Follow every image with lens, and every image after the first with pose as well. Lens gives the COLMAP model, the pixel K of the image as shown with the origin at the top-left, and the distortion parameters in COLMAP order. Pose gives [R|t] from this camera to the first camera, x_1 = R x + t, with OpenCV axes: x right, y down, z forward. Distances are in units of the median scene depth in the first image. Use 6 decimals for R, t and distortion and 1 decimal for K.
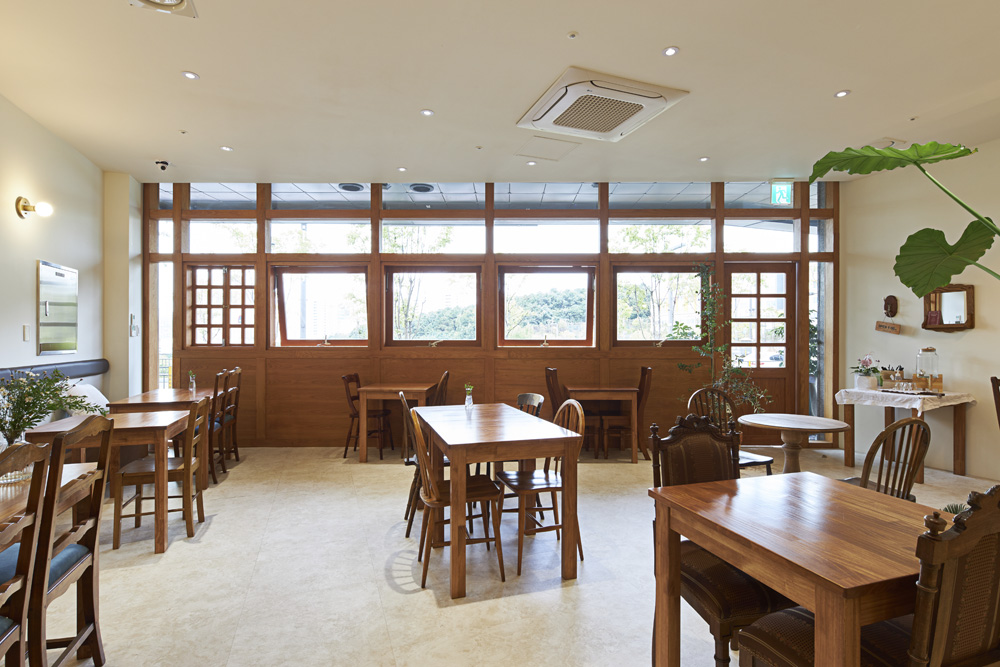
lens RADIAL K [[501.4, 0, 500.0], [0, 501.4, 333.5], [0, 0, 1]] dist [-0.001081, -0.000233]
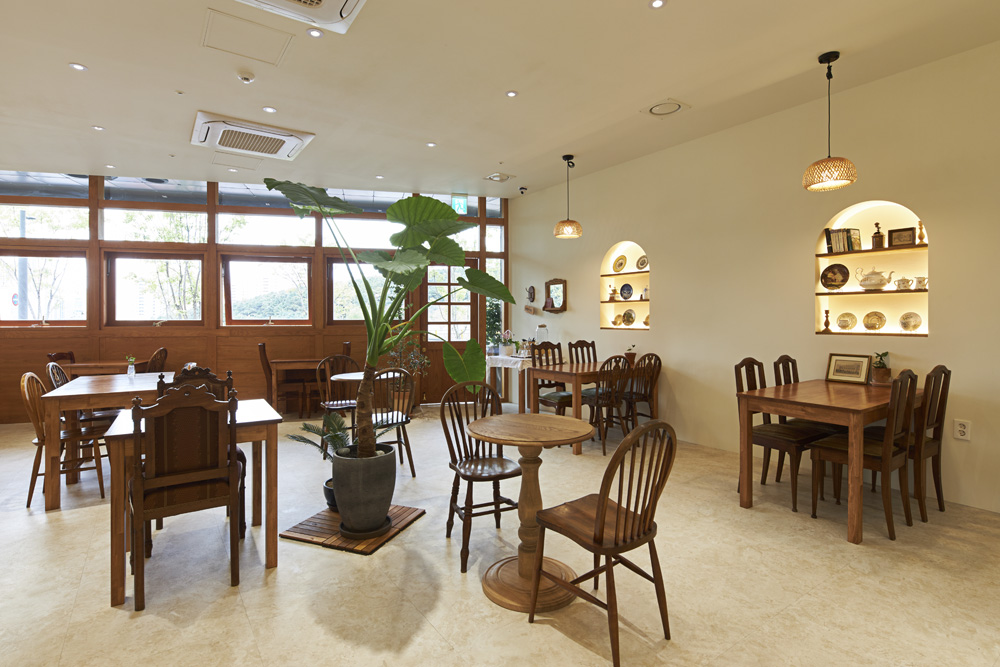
lens RADIAL K [[504.7, 0, 498.0], [0, 504.7, 316.2], [0, 0, 1]] dist [-0.000660, -0.000094]
pose [[0.967613, -0.001598, 0.252432, 0.315514], [0.000362, 0.999988, 0.004940, -0.001058], [-0.252437, -0.004688, 0.967602, -0.264148]]
